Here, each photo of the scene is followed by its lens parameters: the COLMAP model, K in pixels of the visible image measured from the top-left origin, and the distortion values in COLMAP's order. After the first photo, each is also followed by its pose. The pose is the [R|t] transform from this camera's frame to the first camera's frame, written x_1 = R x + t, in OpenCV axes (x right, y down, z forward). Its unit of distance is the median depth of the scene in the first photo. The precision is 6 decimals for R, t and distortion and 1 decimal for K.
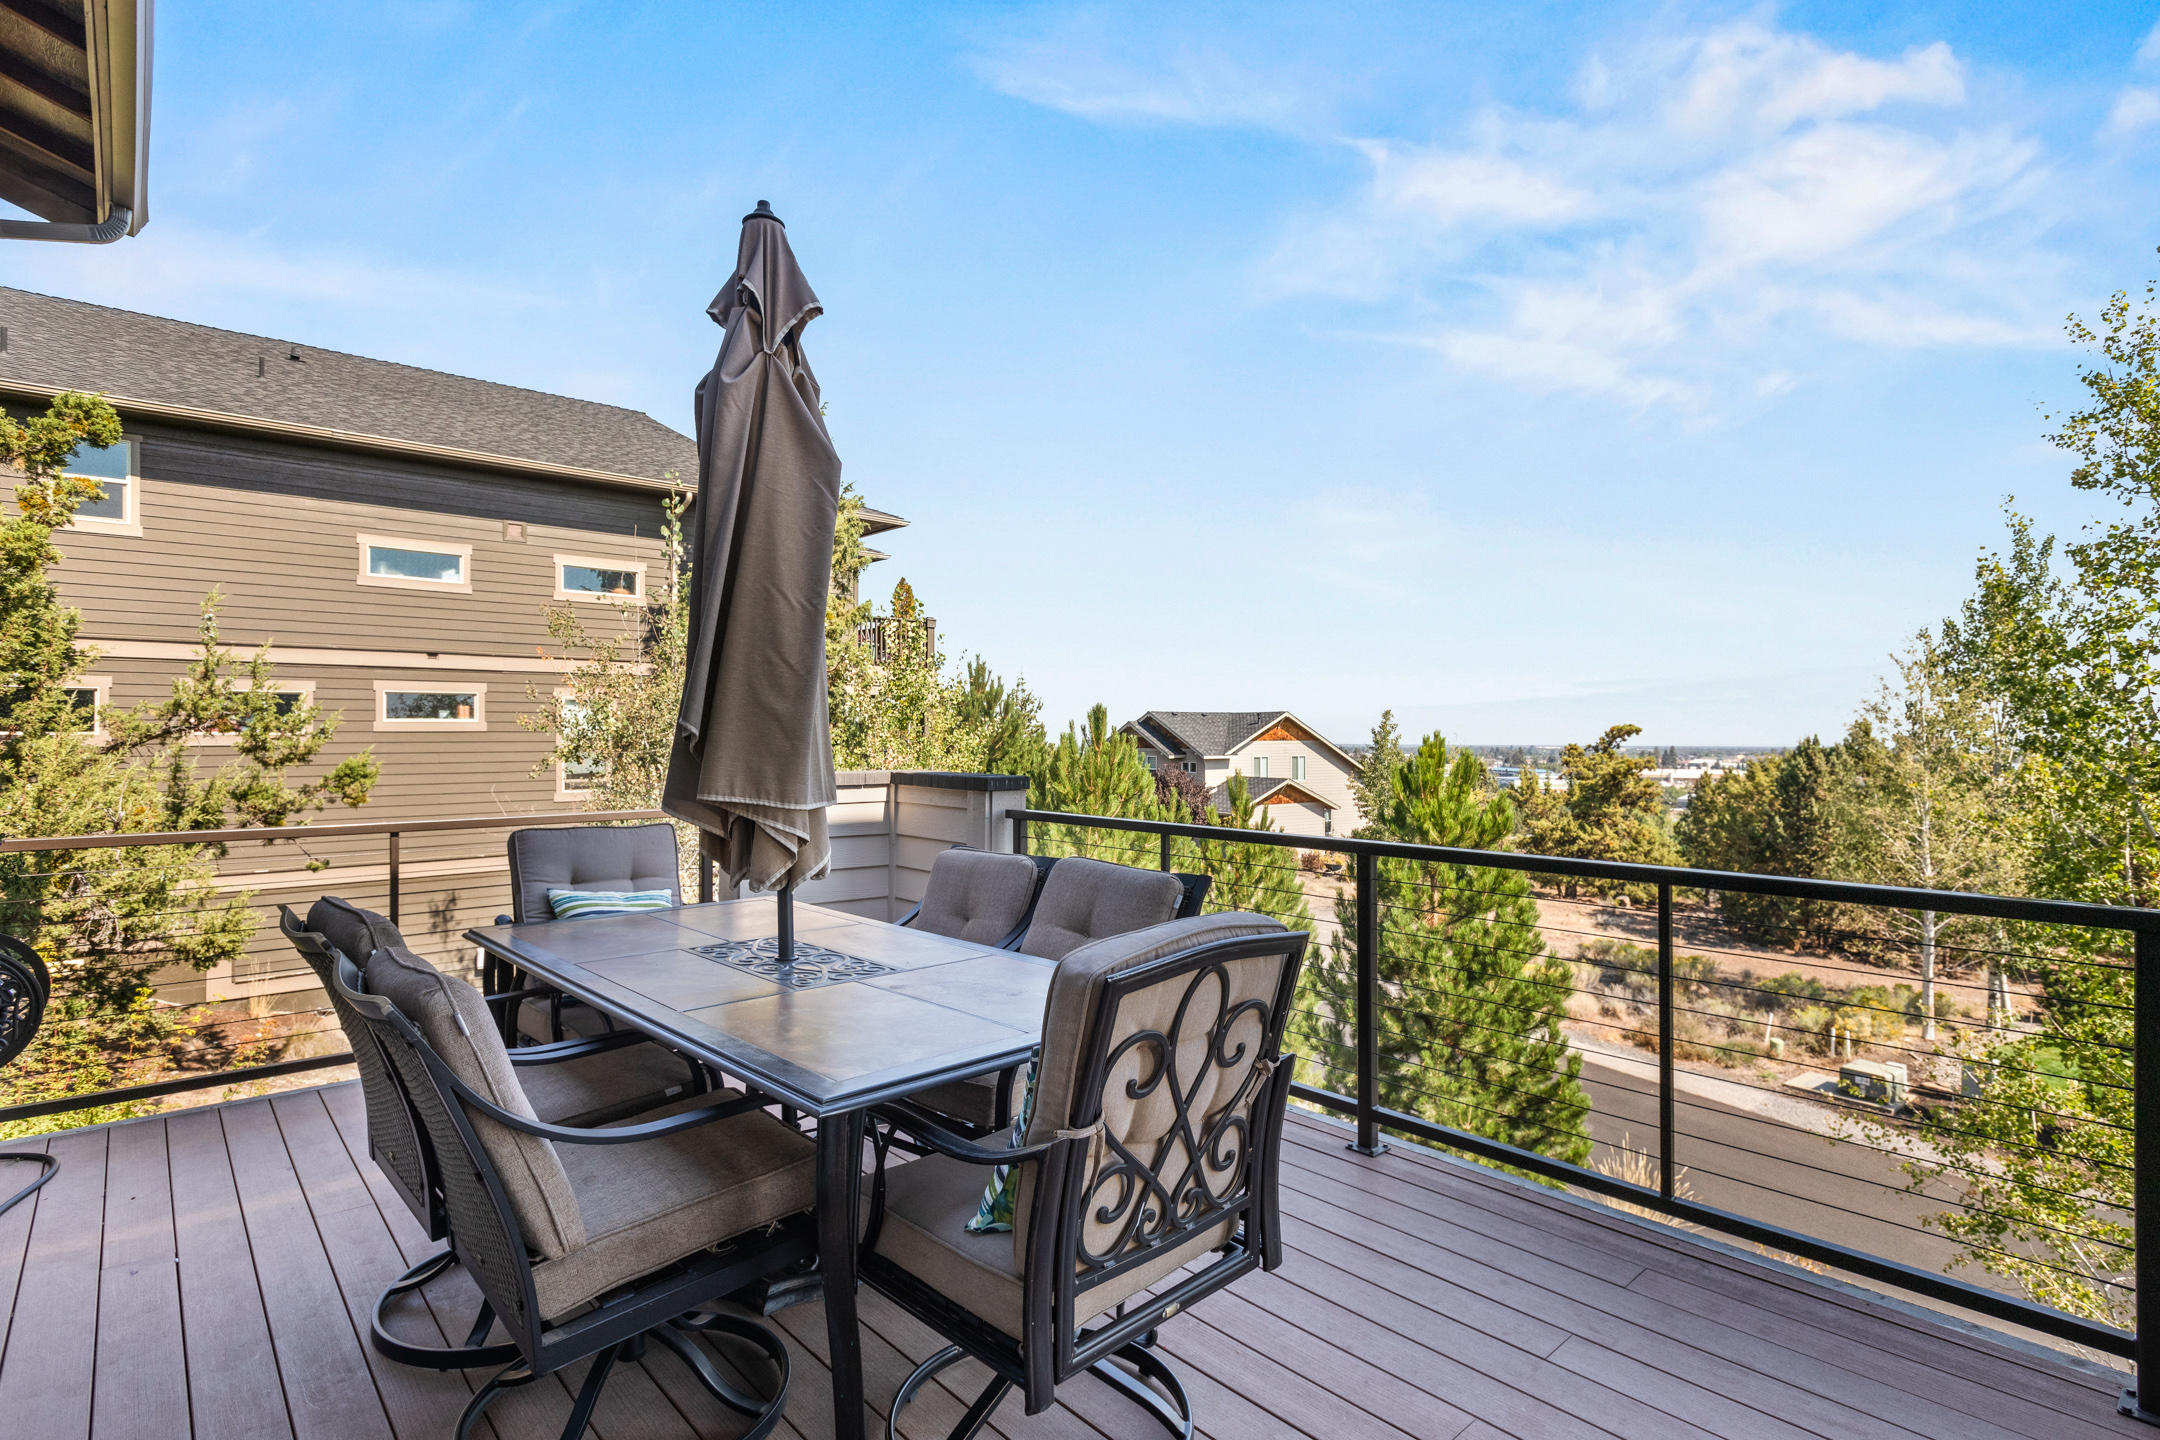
lens RADIAL K [[1073.0, 0, 1019.8], [0, 1073.0, 710.1], [0, 0, 1]] dist [0.021109, 0.013878]
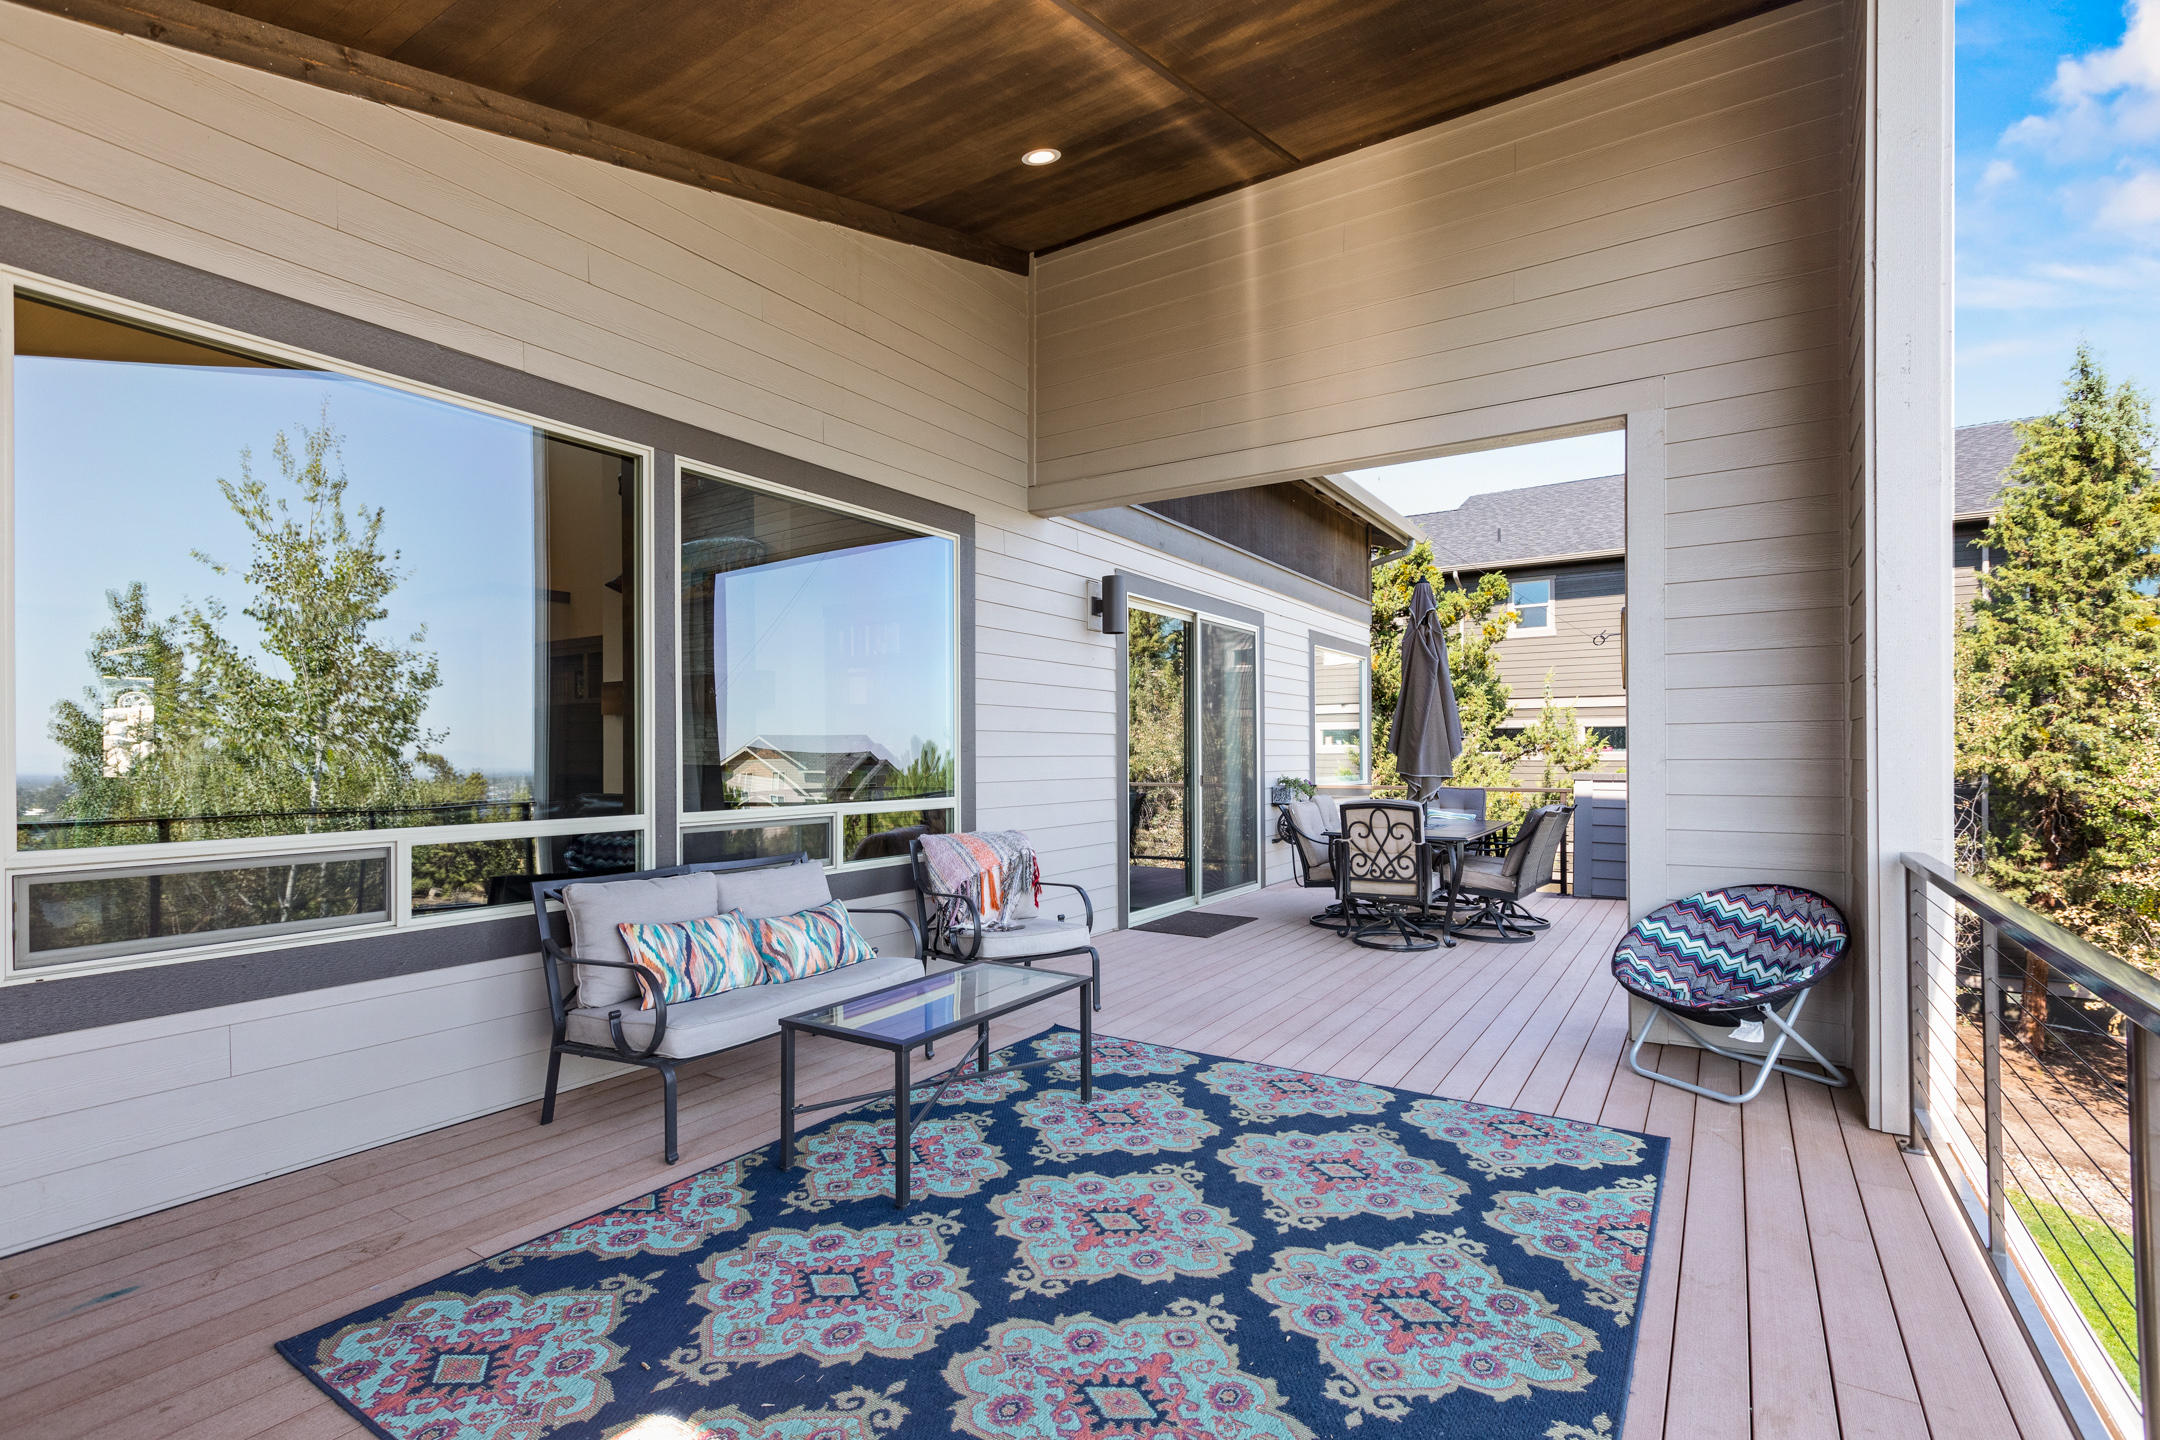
lens RADIAL K [[1006.7, 0, 1077.7], [0, 1006.7, 754.2], [0, 0, 1]] dist [0.002085, 0.000073]
pose [[0.295215, -0.001569, -0.955430, 0.108542], [0.023829, 0.999700, 0.005721, -0.000737], [0.955134, -0.024455, 0.295164, -0.037726]]
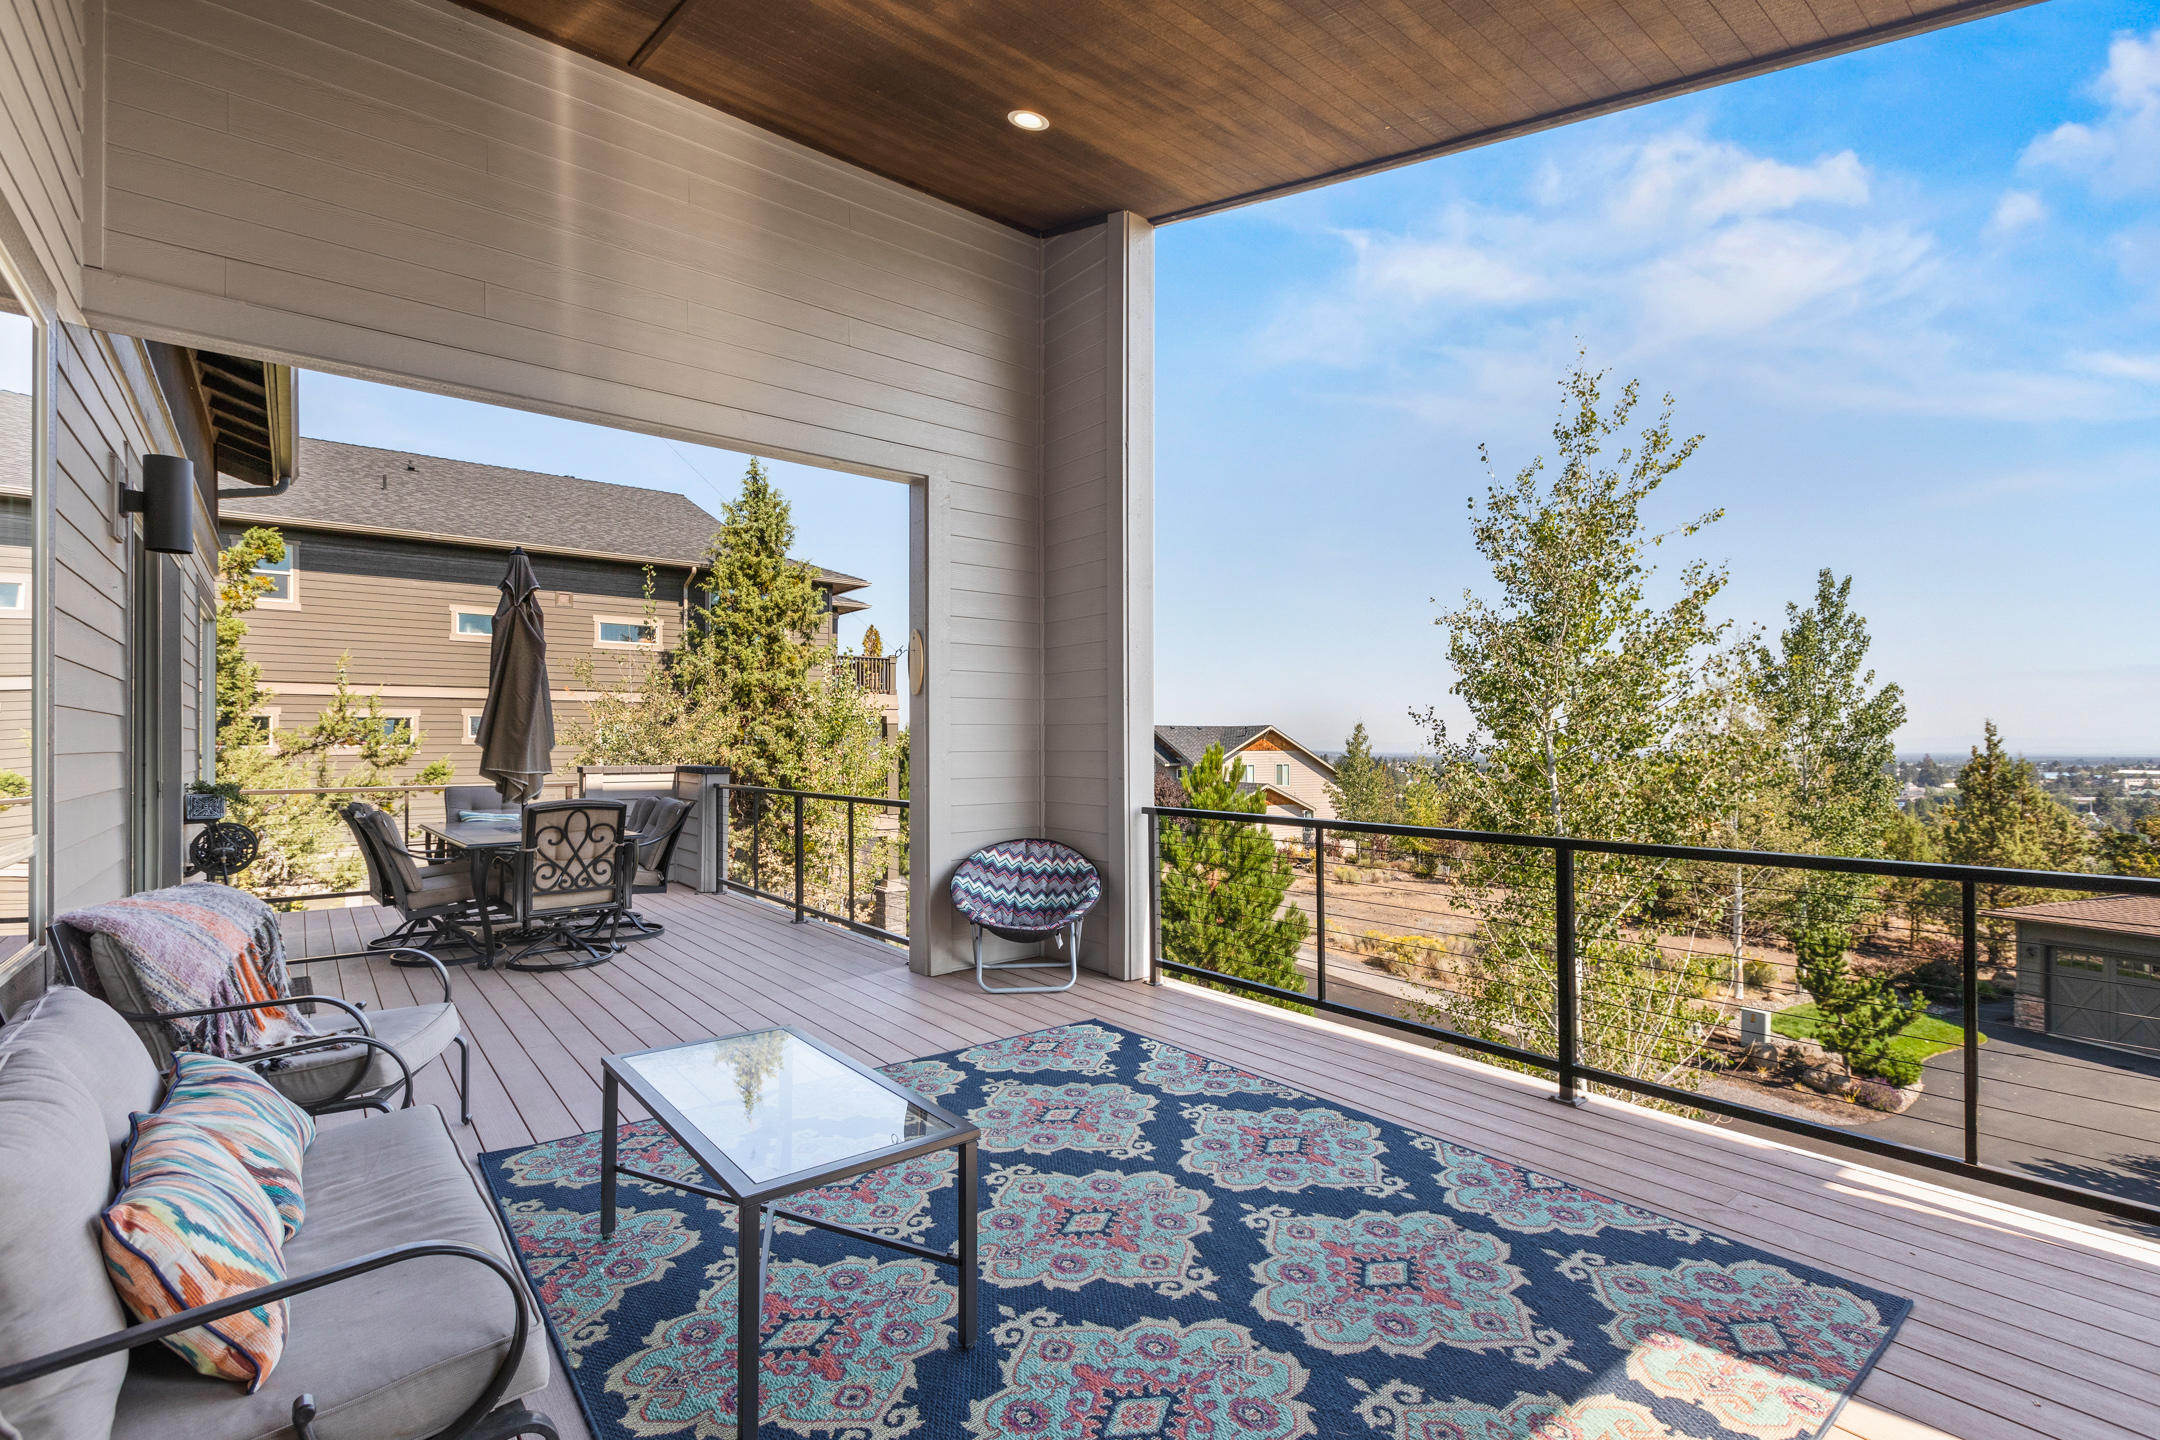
lens RADIAL K [[980.8, 0, 1091.9], [0, 980.8, 733.3], [0, 0, 1]] dist [0.002594, 0.000268]
pose [[0.999991, -0.002091, -0.003655, 0.059423], [0.002129, 0.999944, 0.010351, -0.001683], [0.003633, -0.010358, 0.999940, -0.070983]]
